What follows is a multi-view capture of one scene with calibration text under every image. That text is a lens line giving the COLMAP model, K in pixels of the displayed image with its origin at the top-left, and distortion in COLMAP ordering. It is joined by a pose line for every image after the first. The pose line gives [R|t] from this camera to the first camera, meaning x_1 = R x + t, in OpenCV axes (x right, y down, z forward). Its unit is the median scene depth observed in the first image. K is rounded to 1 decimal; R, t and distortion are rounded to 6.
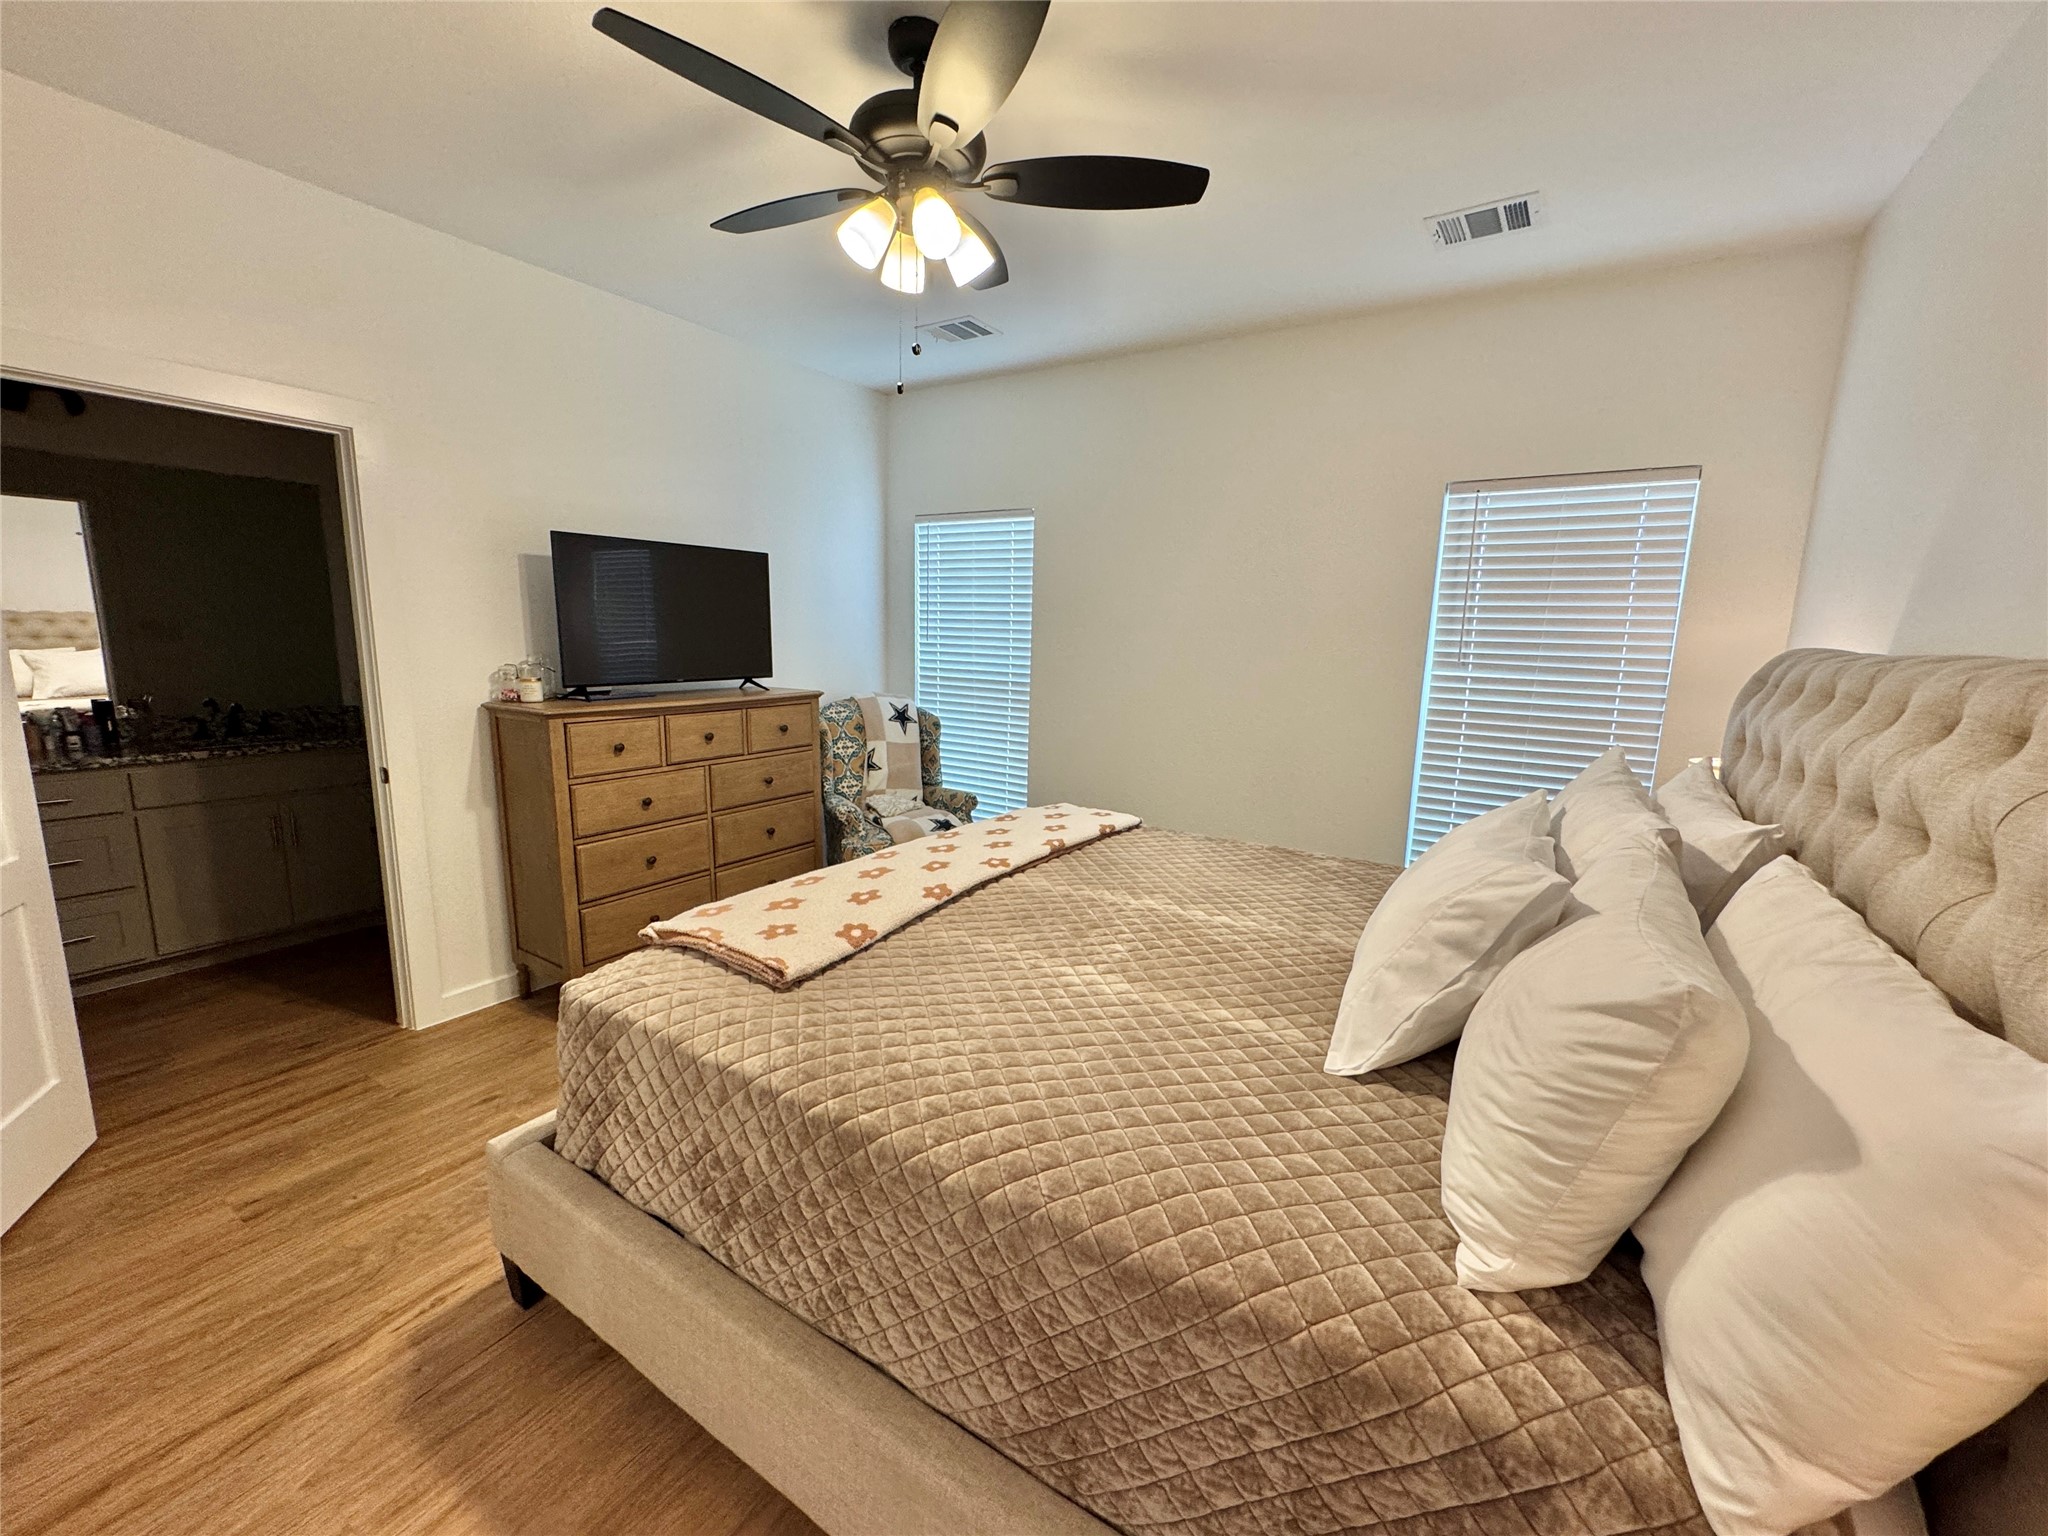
lens RADIAL K [[814.2, 0, 1025.4], [0, 814.2, 766.0], [0, 0, 1]] dist [-0.000185, -0.000370]
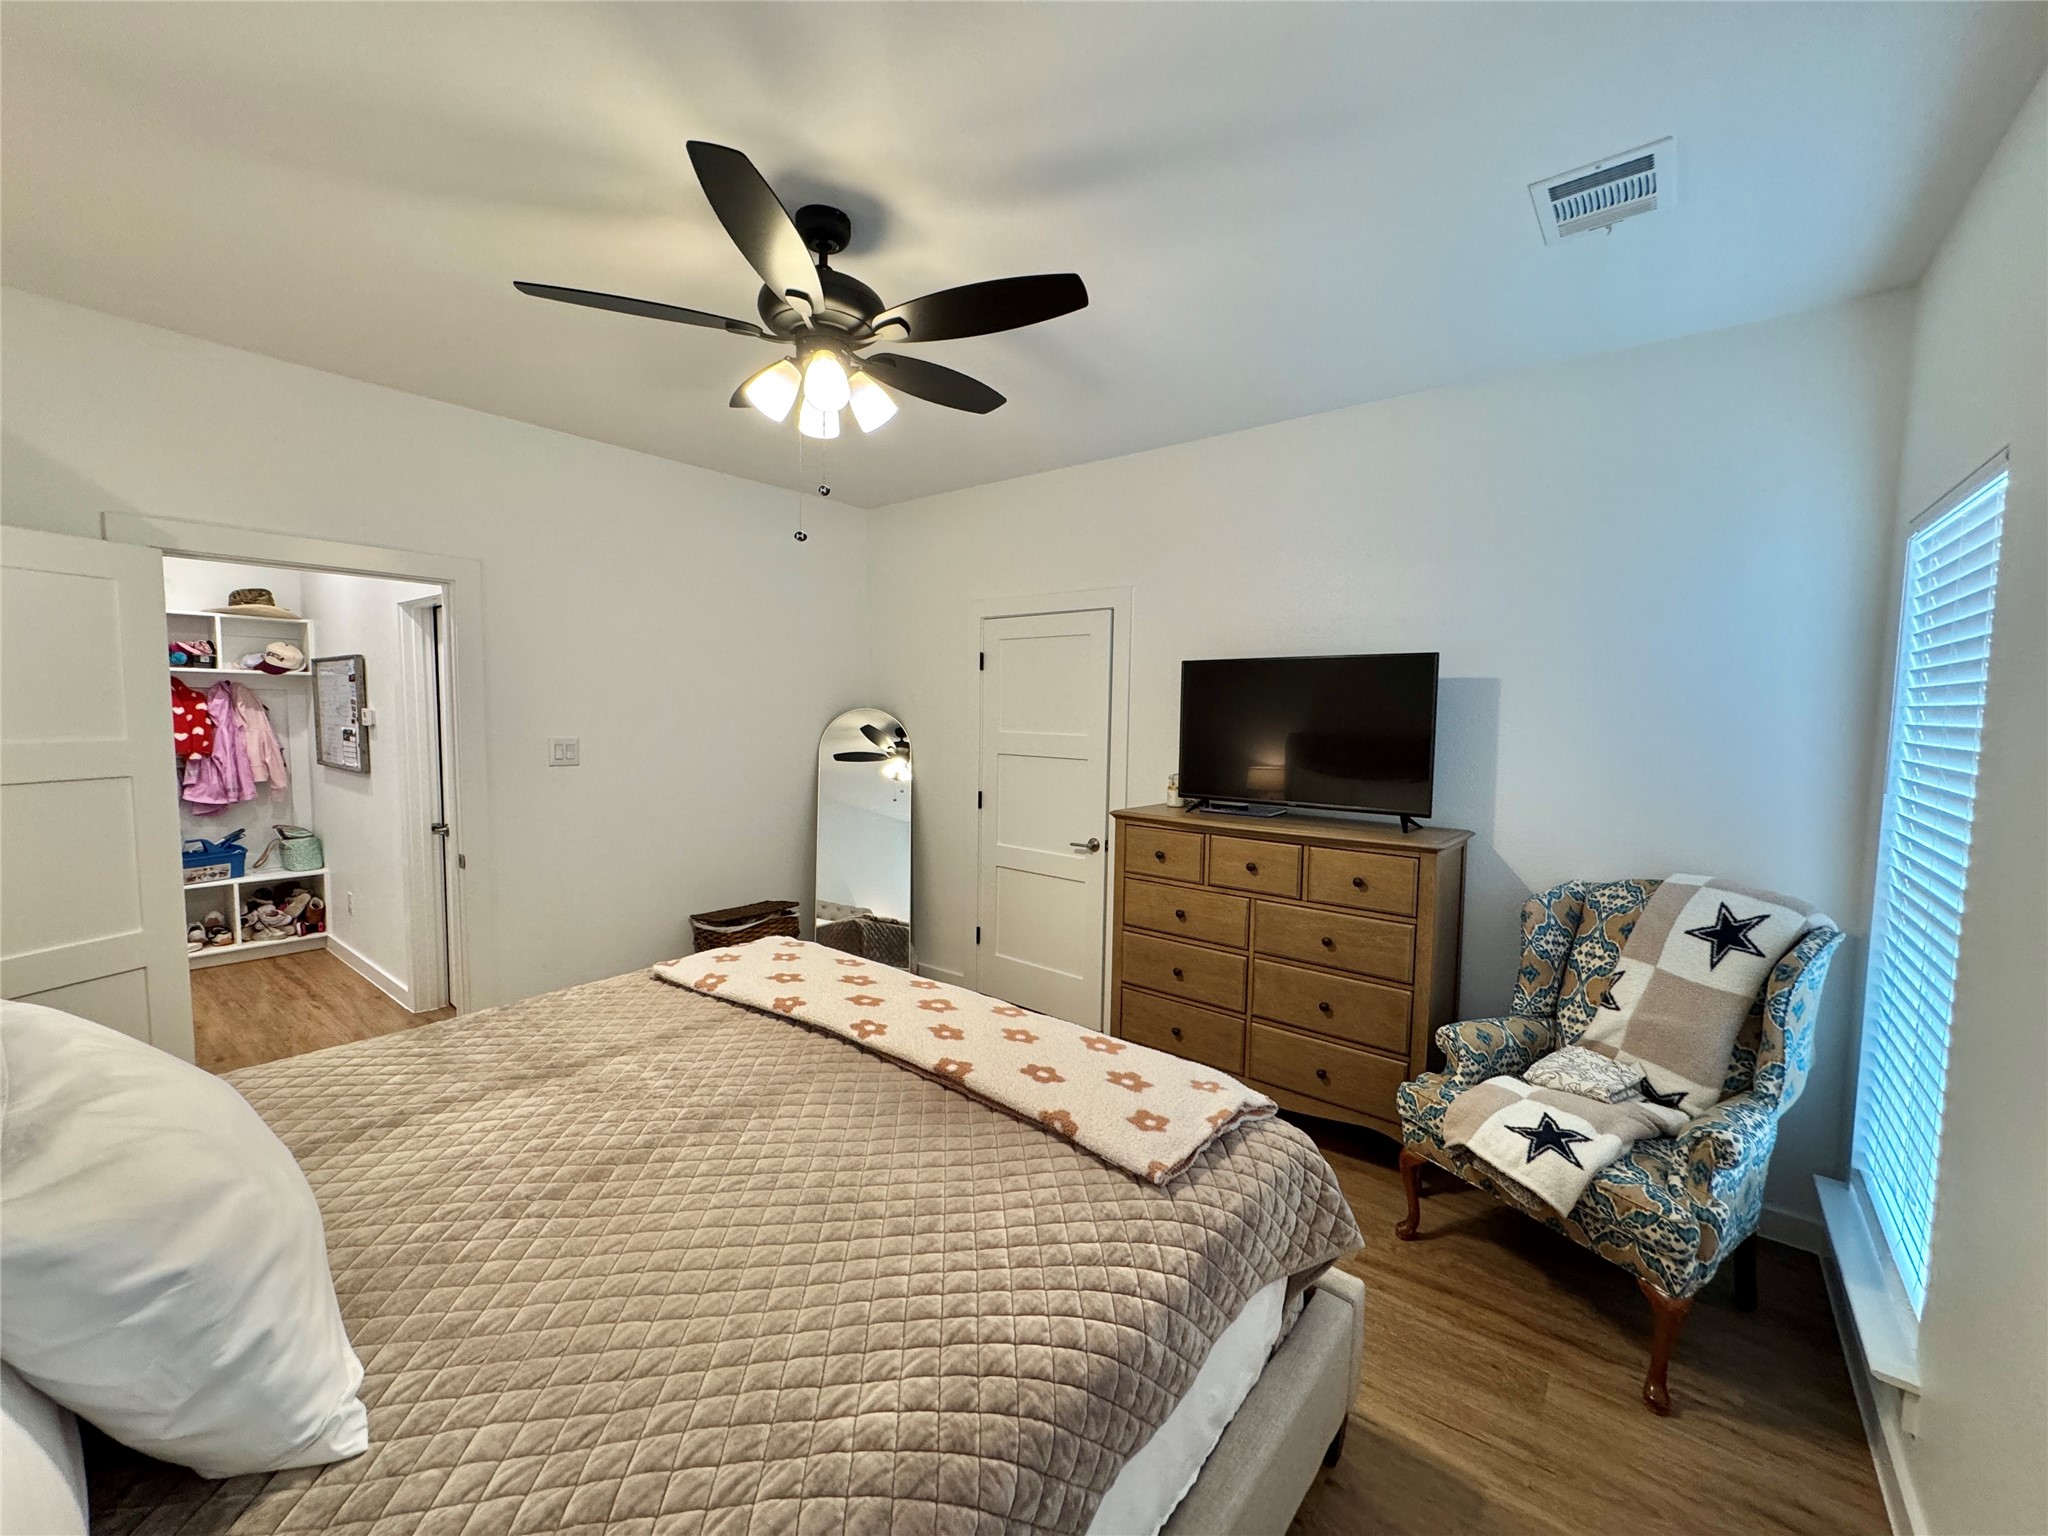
lens RADIAL K [[814.2, 0, 1025.4], [0, 814.2, 766.0], [0, 0, 1]] dist [-0.000185, -0.000370]
pose [[-0.100090, 0.044339, -0.993990, 0.731726], [-0.183828, 0.980984, 0.062270, -0.216173], [0.977849, 0.188955, -0.090036, 1.133149]]
